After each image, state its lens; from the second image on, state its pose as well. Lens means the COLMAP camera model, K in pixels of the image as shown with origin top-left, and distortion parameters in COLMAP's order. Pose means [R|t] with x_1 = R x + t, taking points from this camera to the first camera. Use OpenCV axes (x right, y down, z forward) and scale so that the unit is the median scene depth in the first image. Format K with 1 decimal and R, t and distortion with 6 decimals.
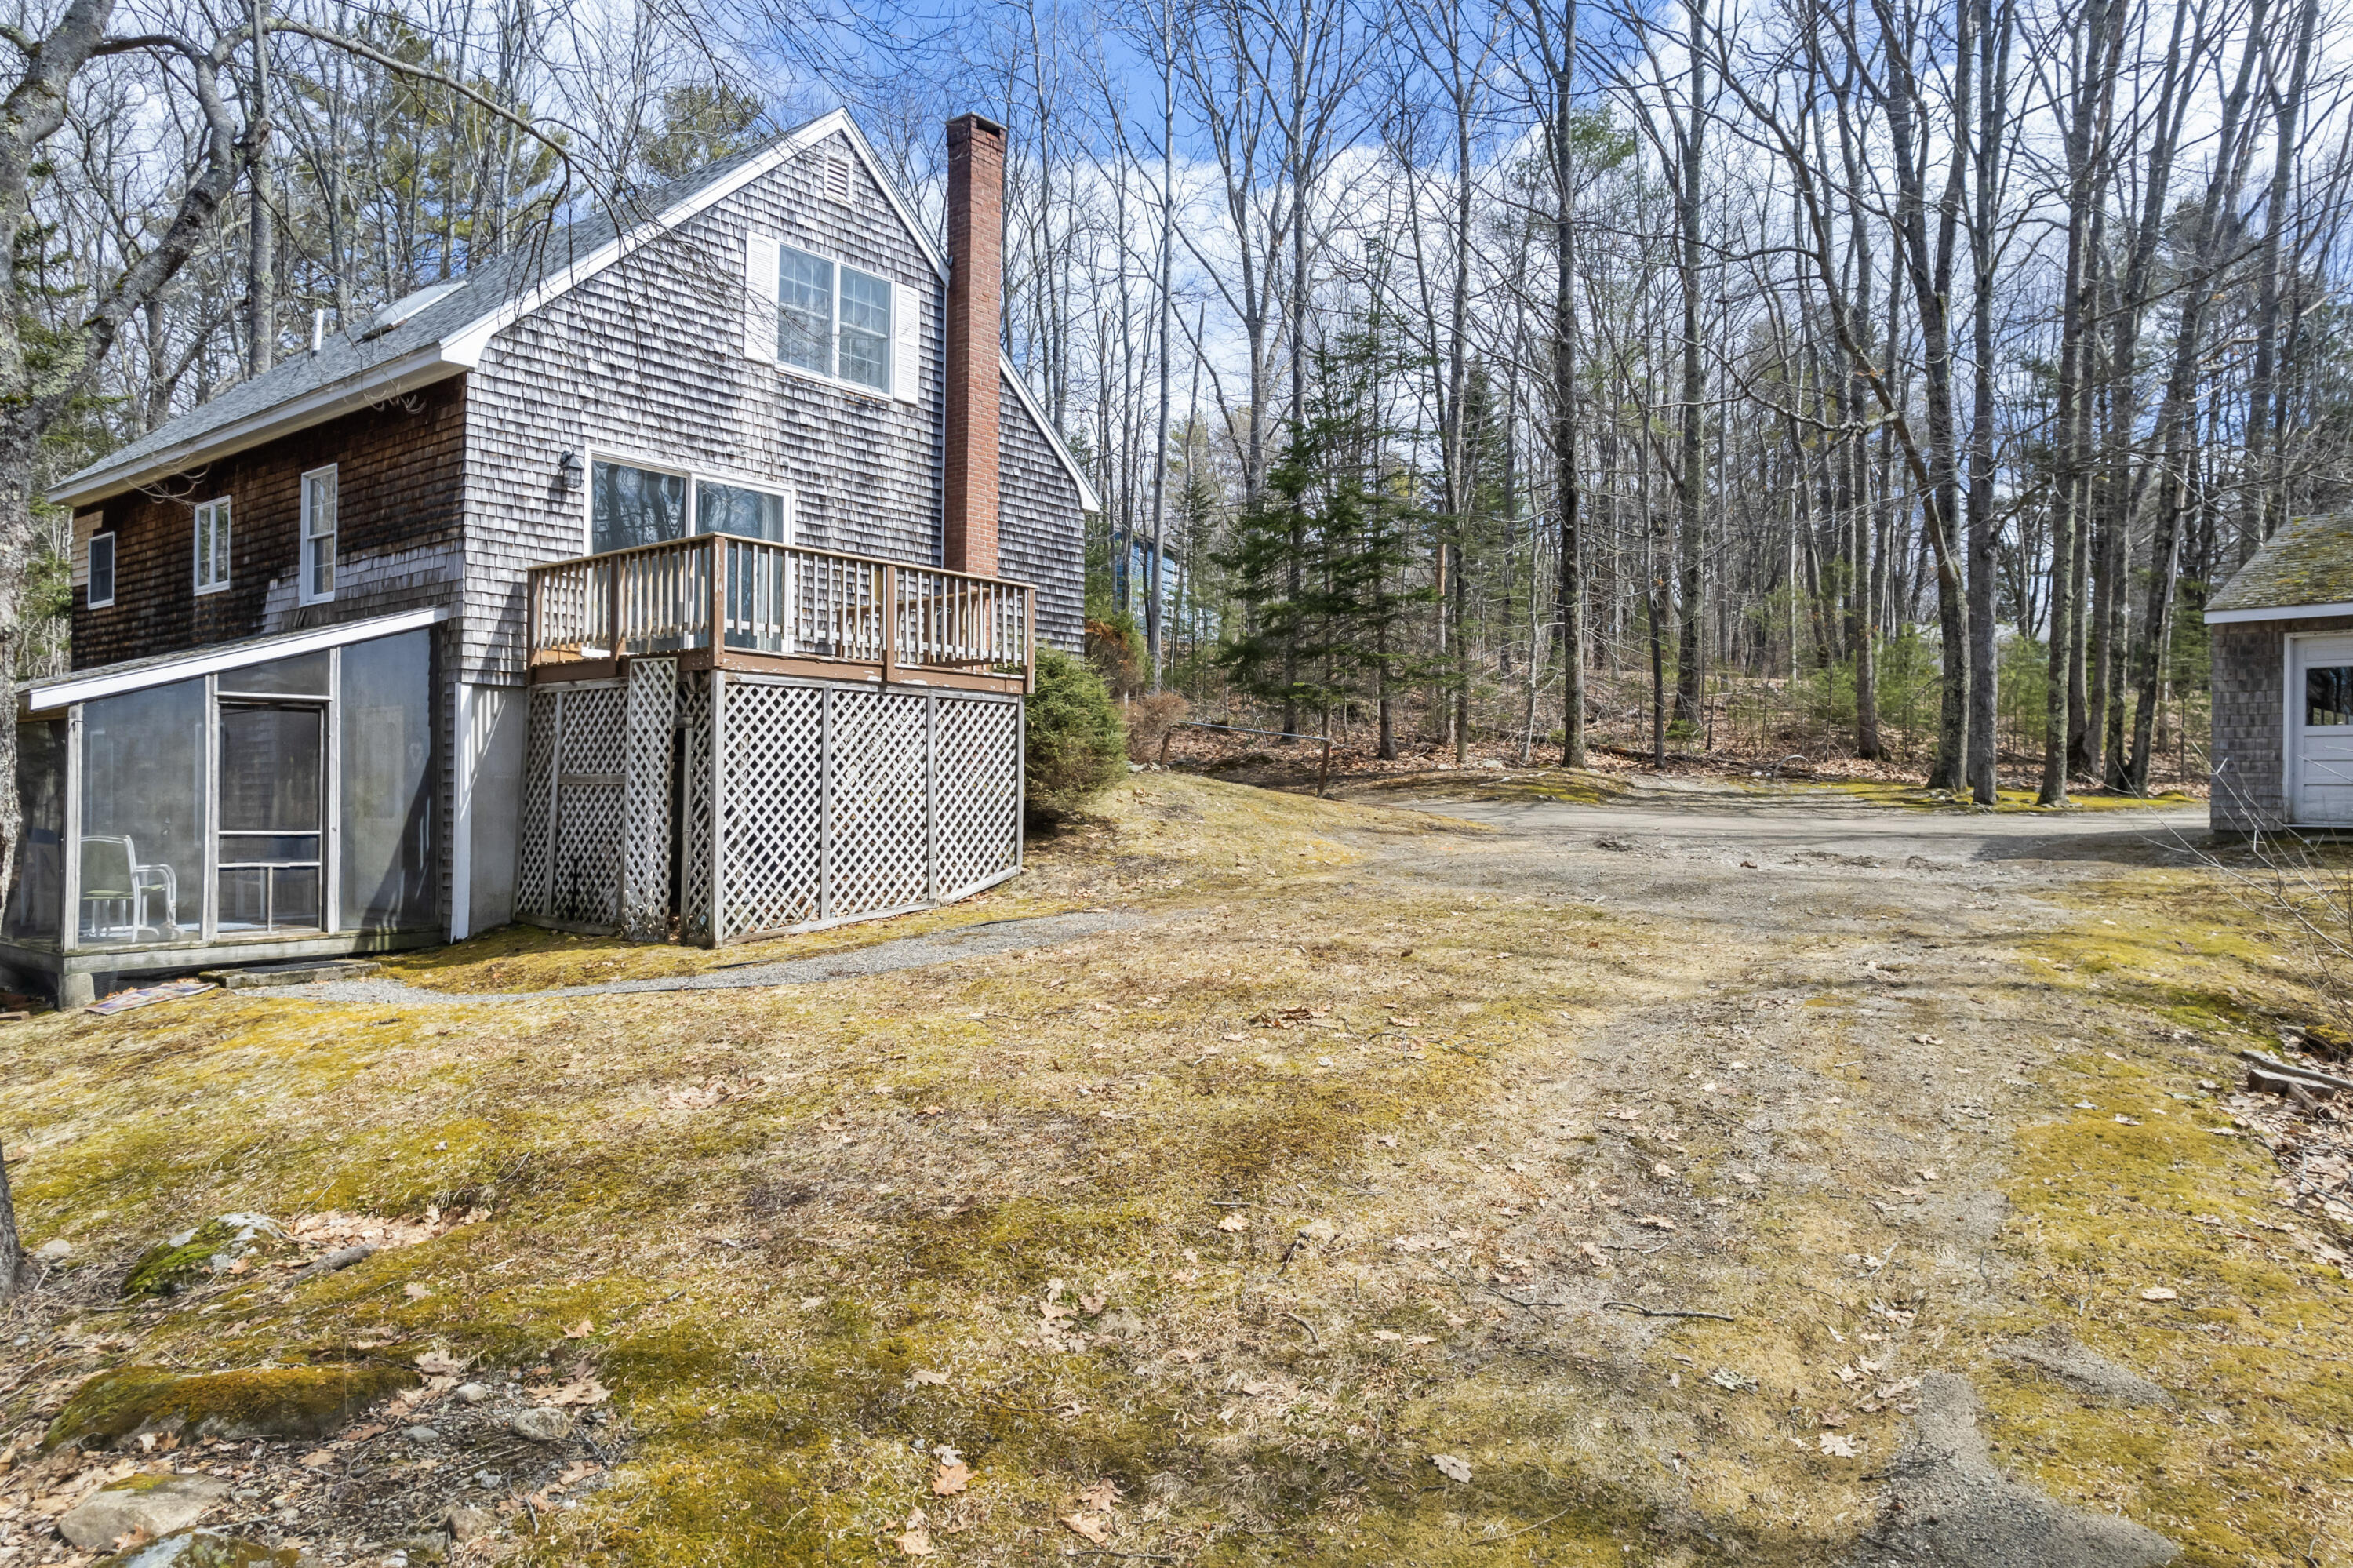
lens RADIAL K [[1533.5, 0, 1184.2], [0, 1533.5, 787.9], [0, 0, 1]] dist [-0.055840, 0.033798]
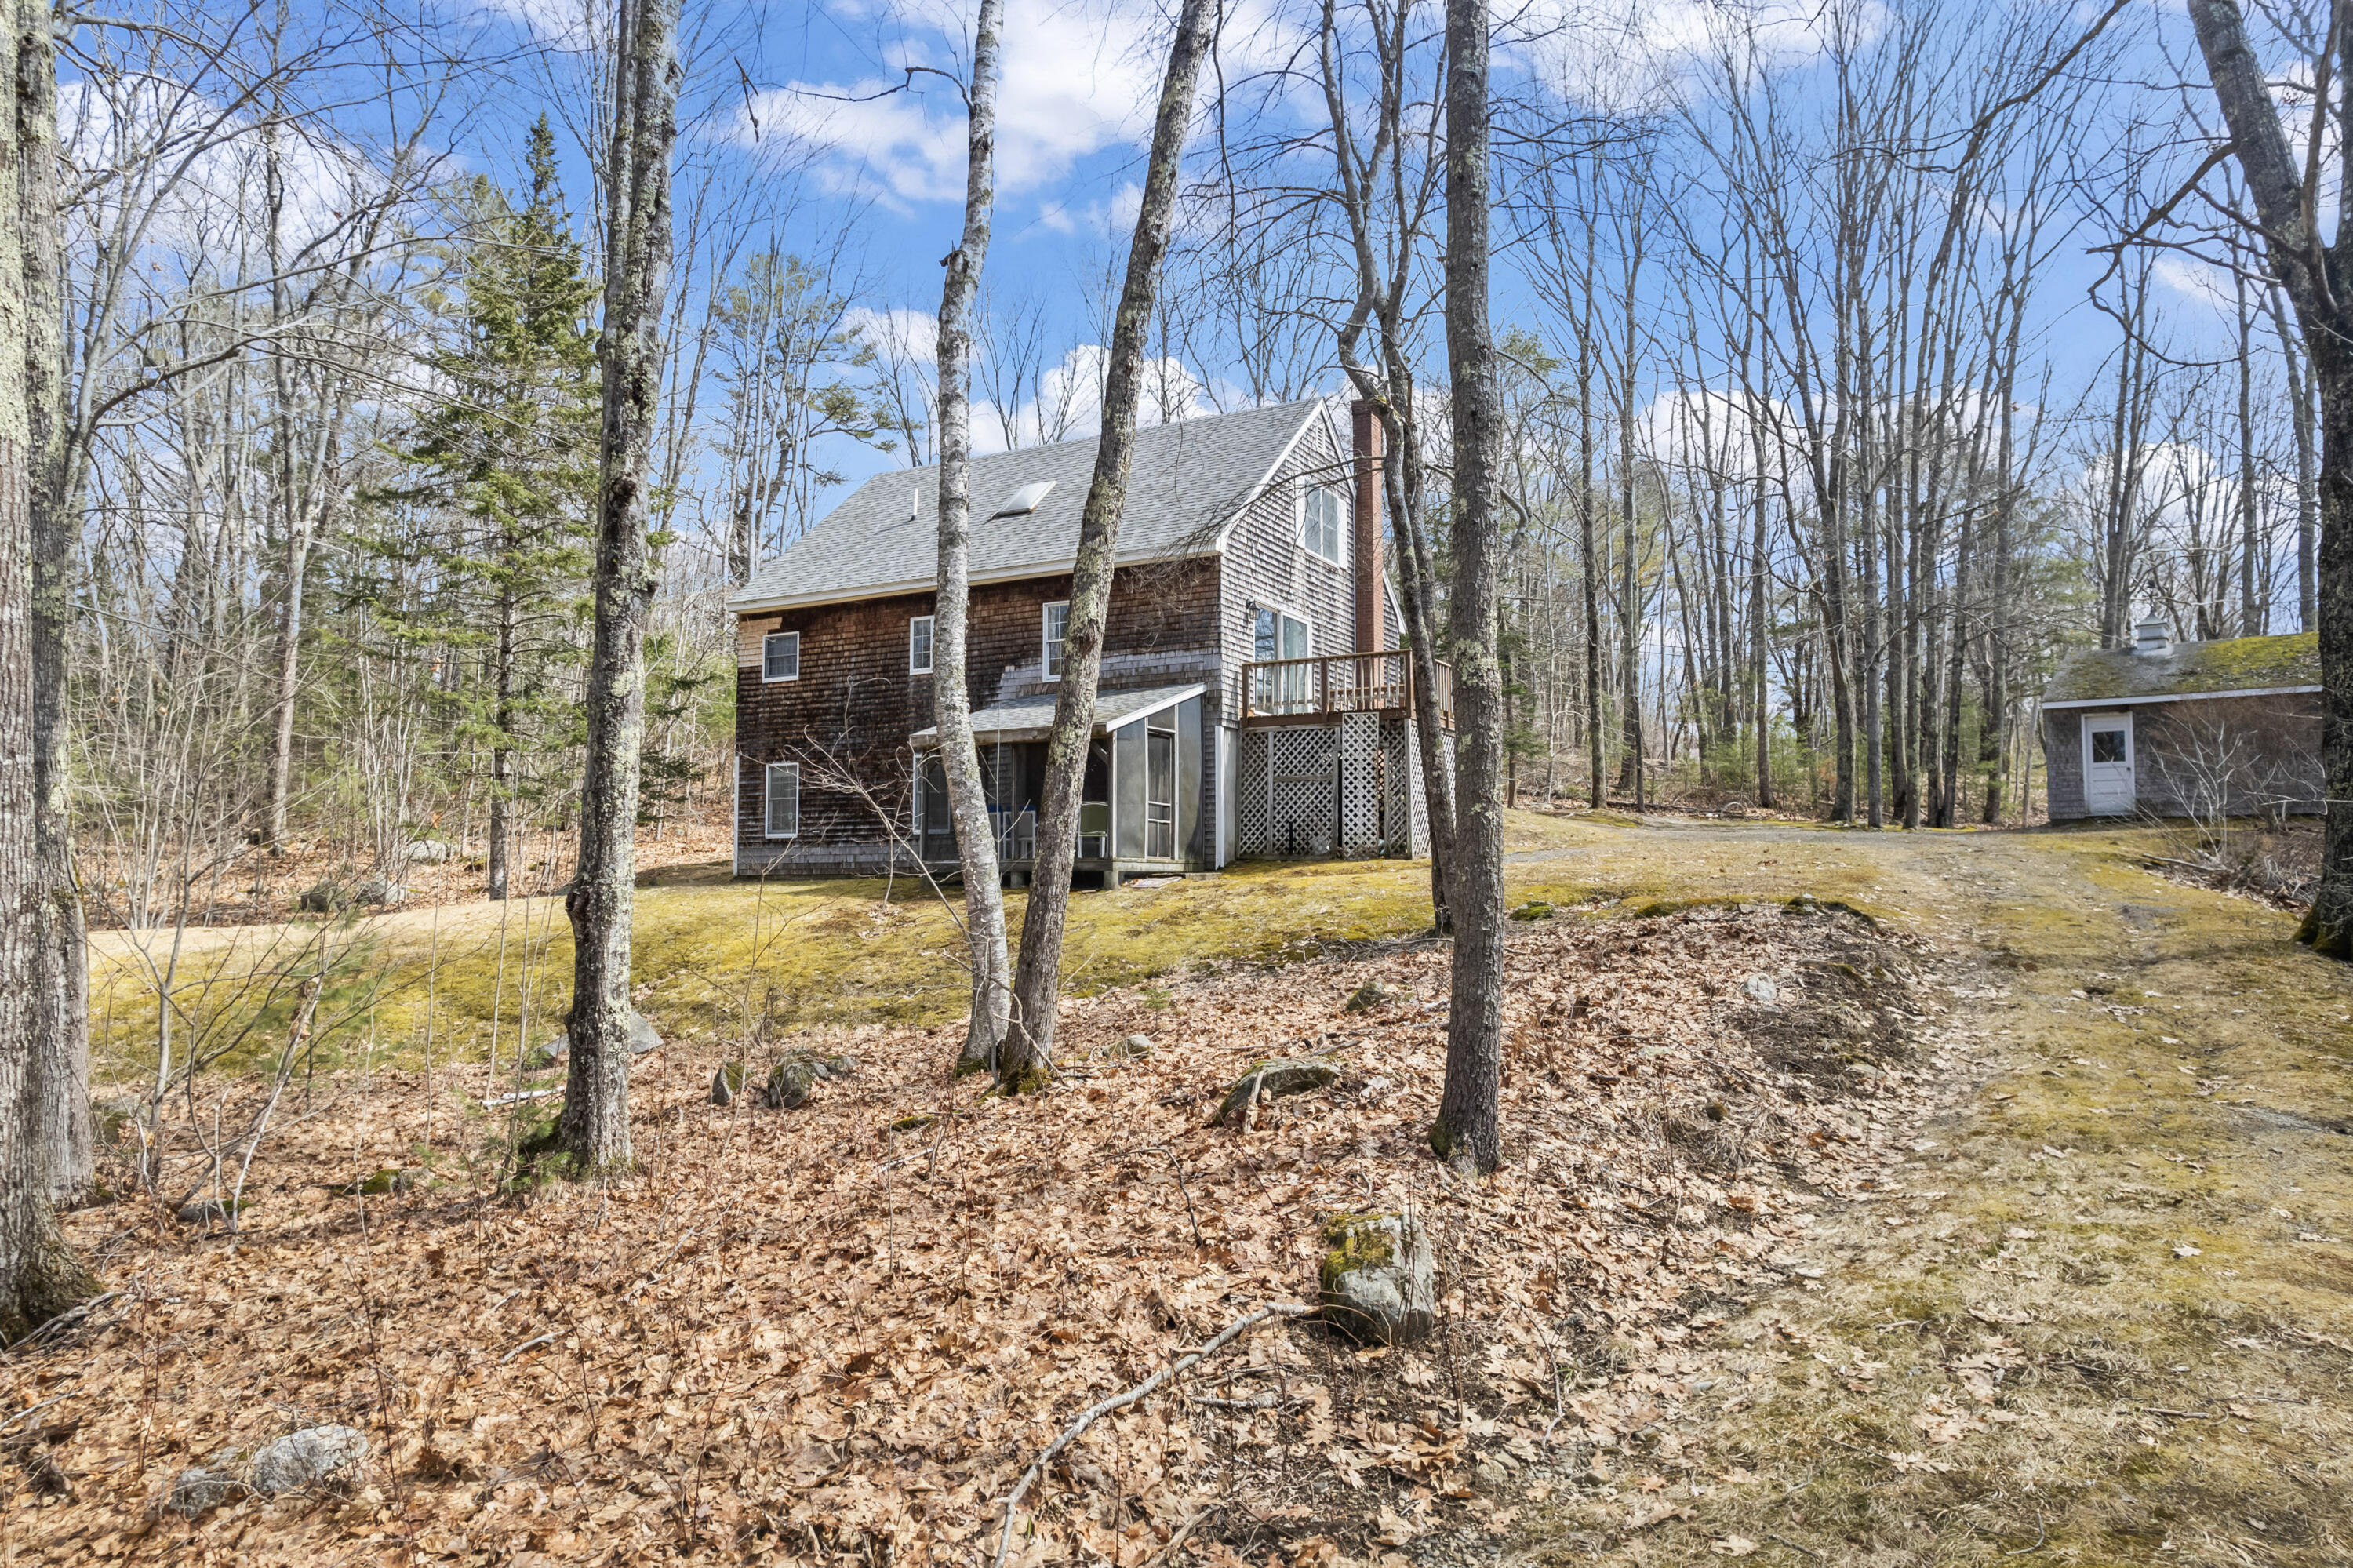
lens RADIAL K [[1533.5, 0, 1181.5], [0, 1533.5, 788.1], [0, 0, 1]] dist [-0.055840, 0.033798]
pose [[0.985125, 0.003557, 0.171804, -0.793760], [0.007547, 0.997925, -0.063938, 0.115350], [-0.171675, 0.064283, 0.983054, -0.744031]]
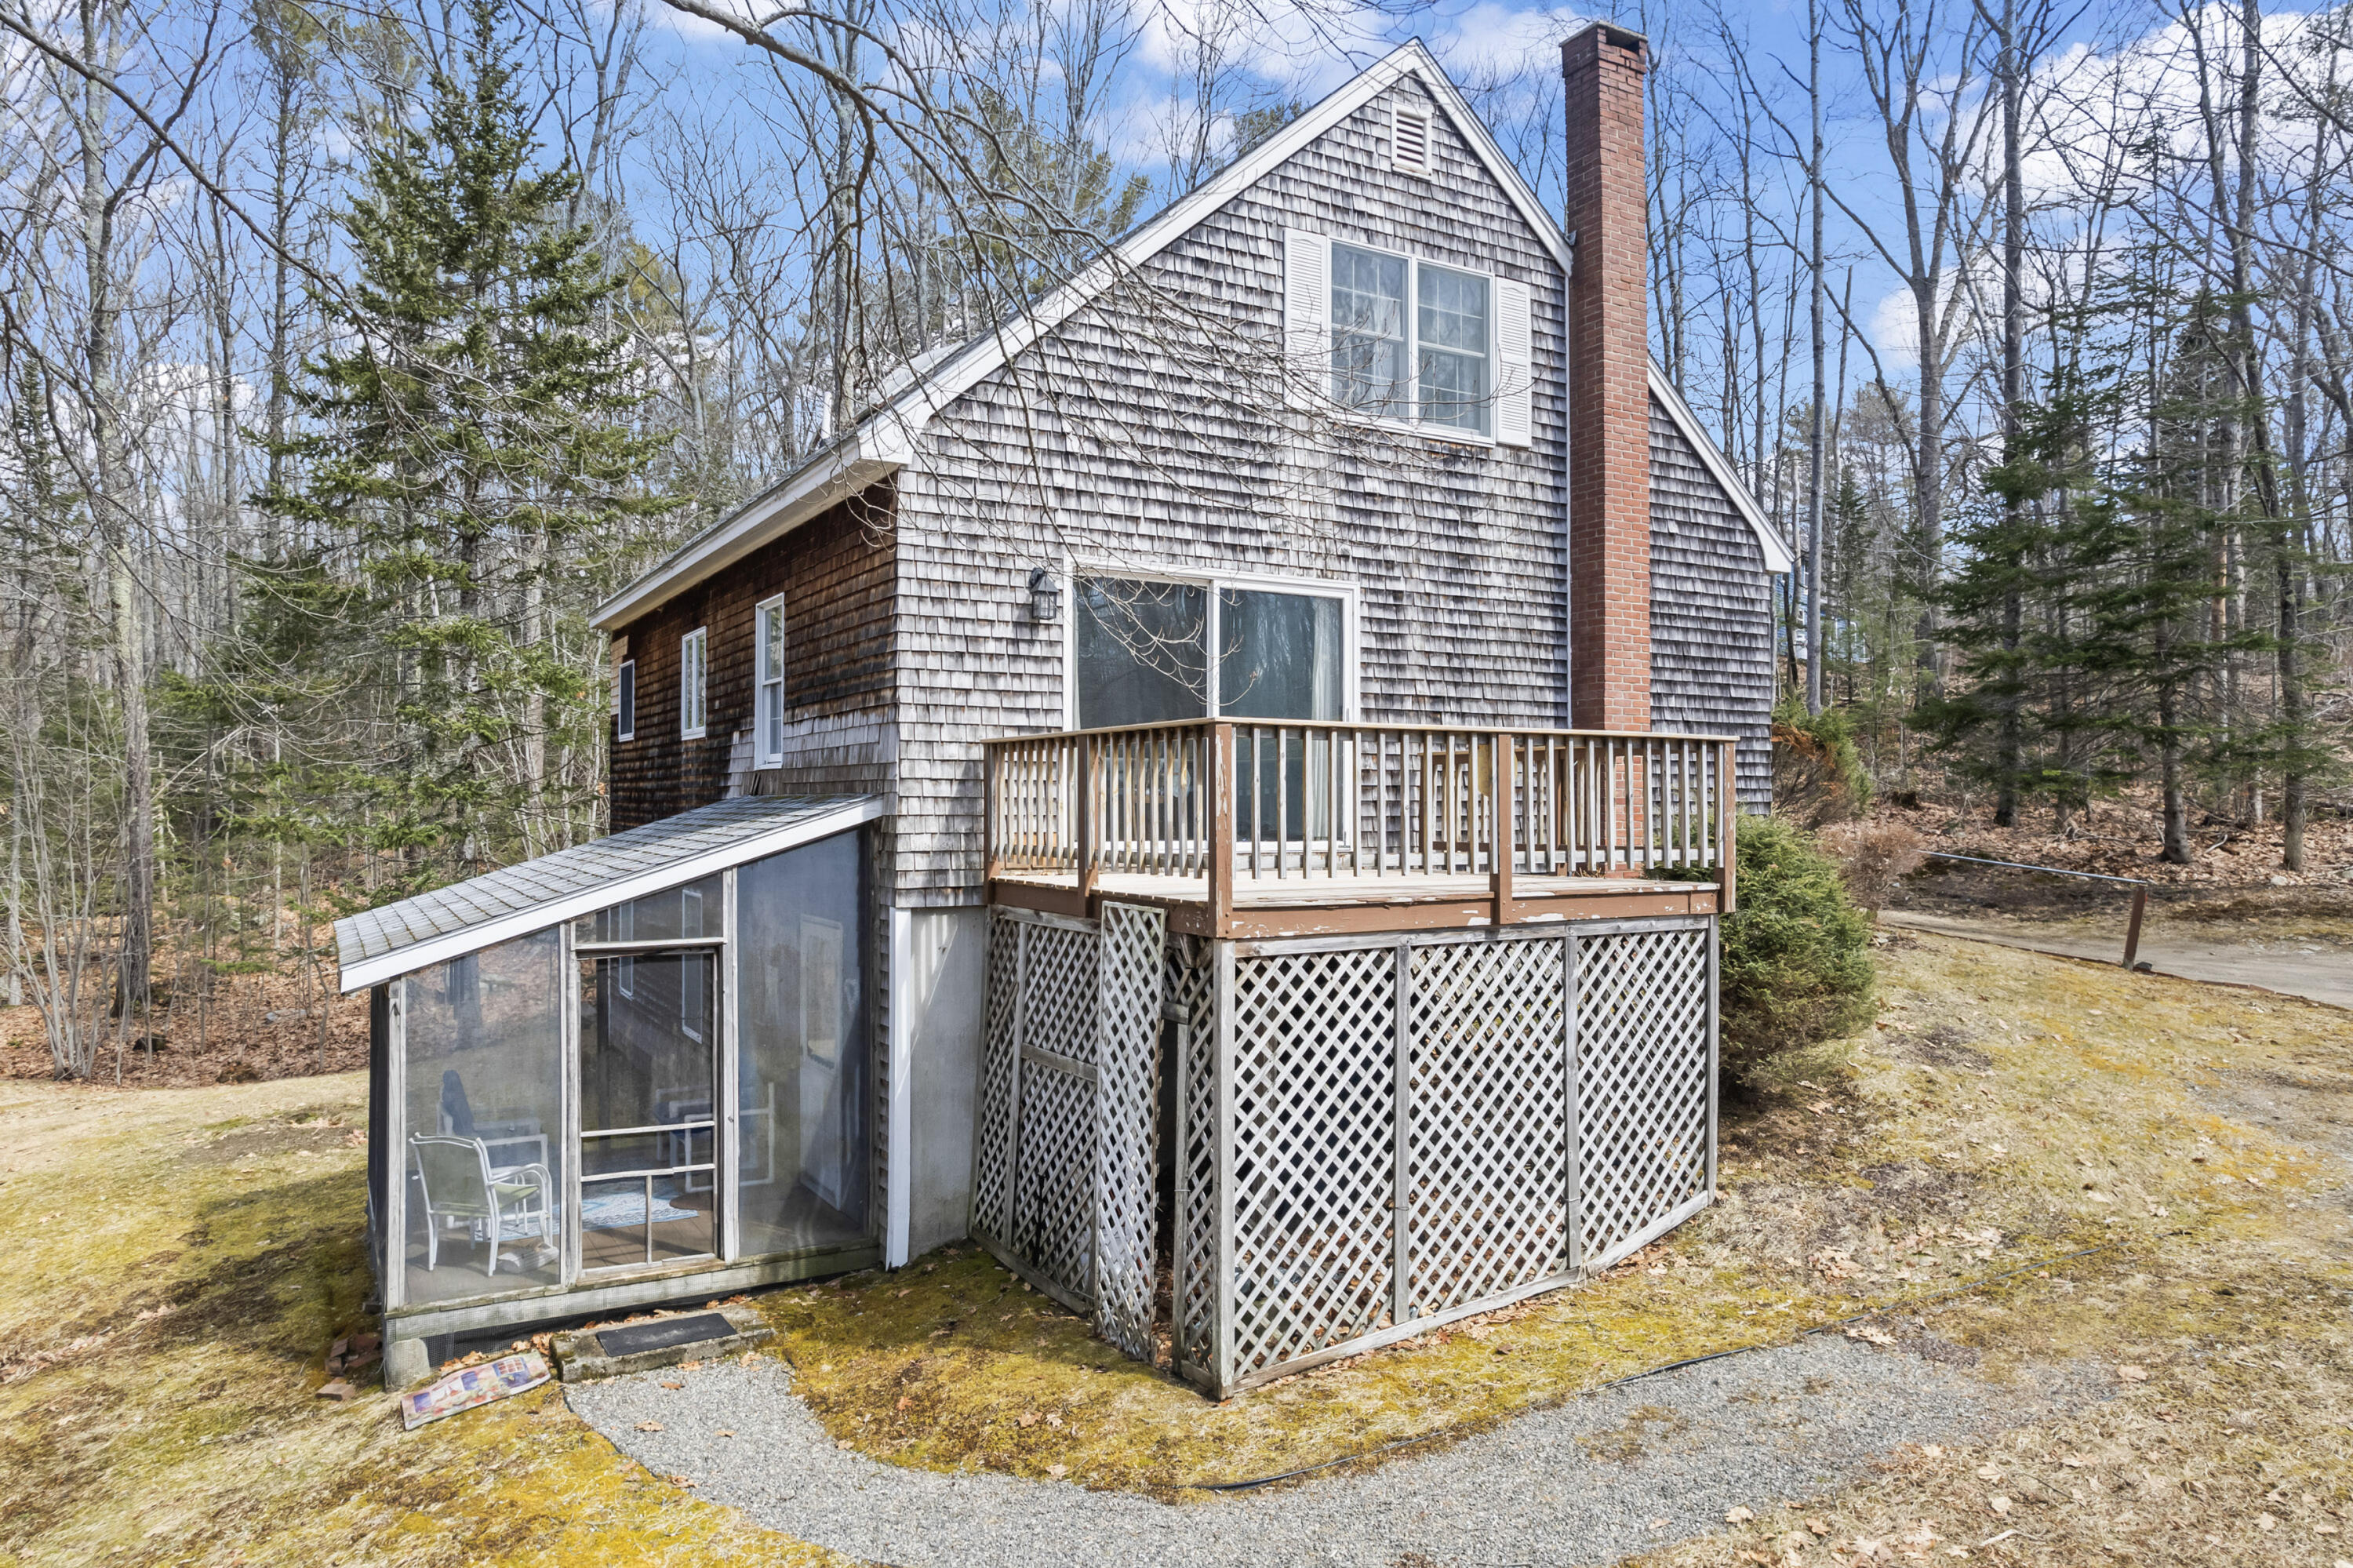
lens RADIAL K [[1533.5, 0, 1178.4], [0, 1533.5, 782.7], [0, 0, 1]] dist [-0.055840, 0.033798]
pose [[0.926633, -0.009991, -0.375833, -0.078353], [0.006934, 0.999931, -0.009487, -0.114162], [0.375902, 0.006185, 0.926639, 0.362784]]
